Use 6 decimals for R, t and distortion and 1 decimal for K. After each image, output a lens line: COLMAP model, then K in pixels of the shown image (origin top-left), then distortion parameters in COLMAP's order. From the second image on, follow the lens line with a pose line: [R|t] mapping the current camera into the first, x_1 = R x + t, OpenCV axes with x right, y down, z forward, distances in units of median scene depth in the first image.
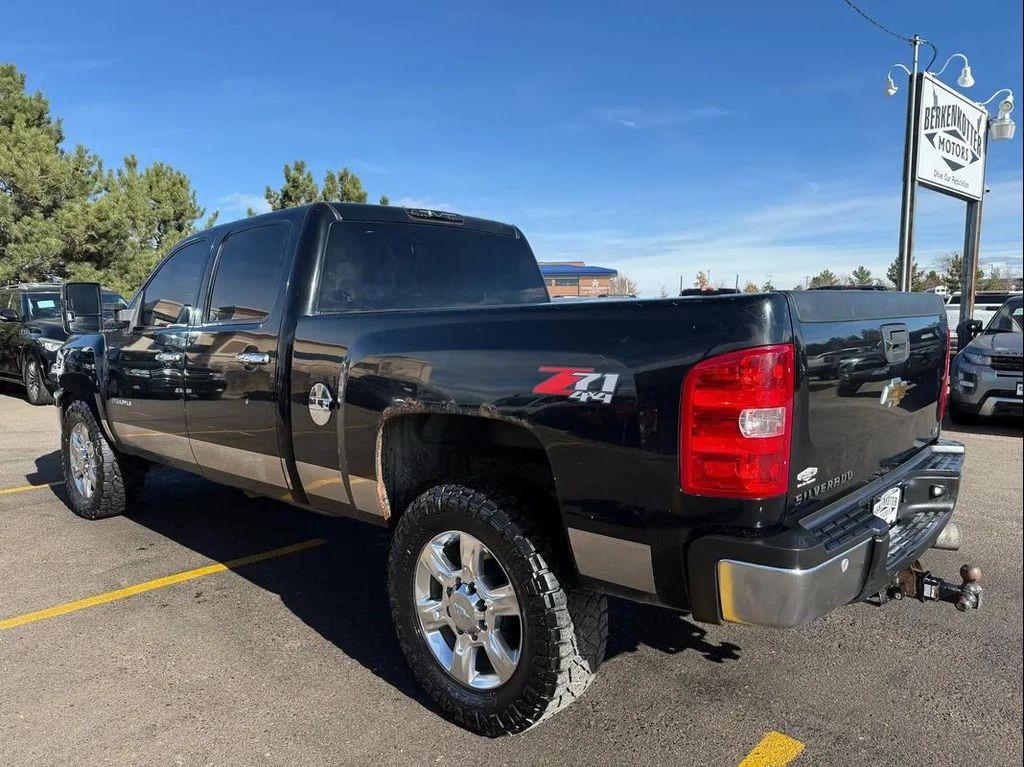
lens RADIAL K [[741.6, 0, 512.0], [0, 741.6, 383.5], [0, 0, 1]] dist [0.078486, -0.101985]
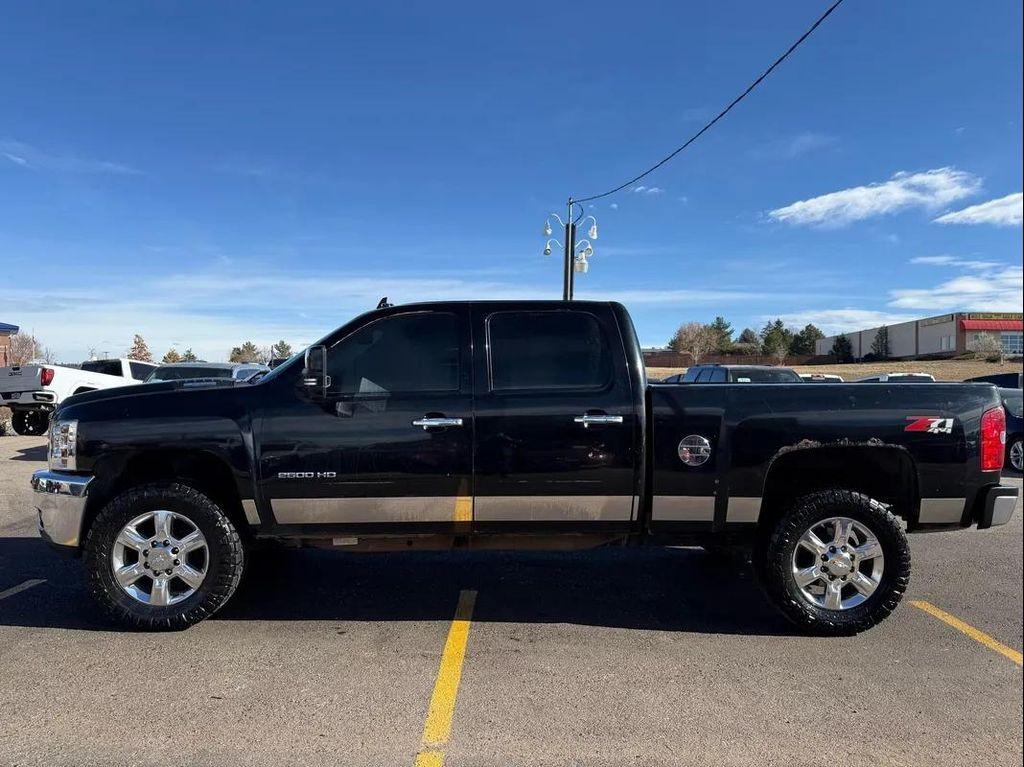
lens RADIAL K [[741.6, 0, 512.0], [0, 741.6, 383.5], [0, 0, 1]] dist [0.078486, -0.101985]
pose [[0.691209, 0.017705, 0.722438, -1.078716], [0.048410, 0.996320, -0.070734, -0.010463], [-0.721031, 0.083865, 0.687808, 0.201951]]
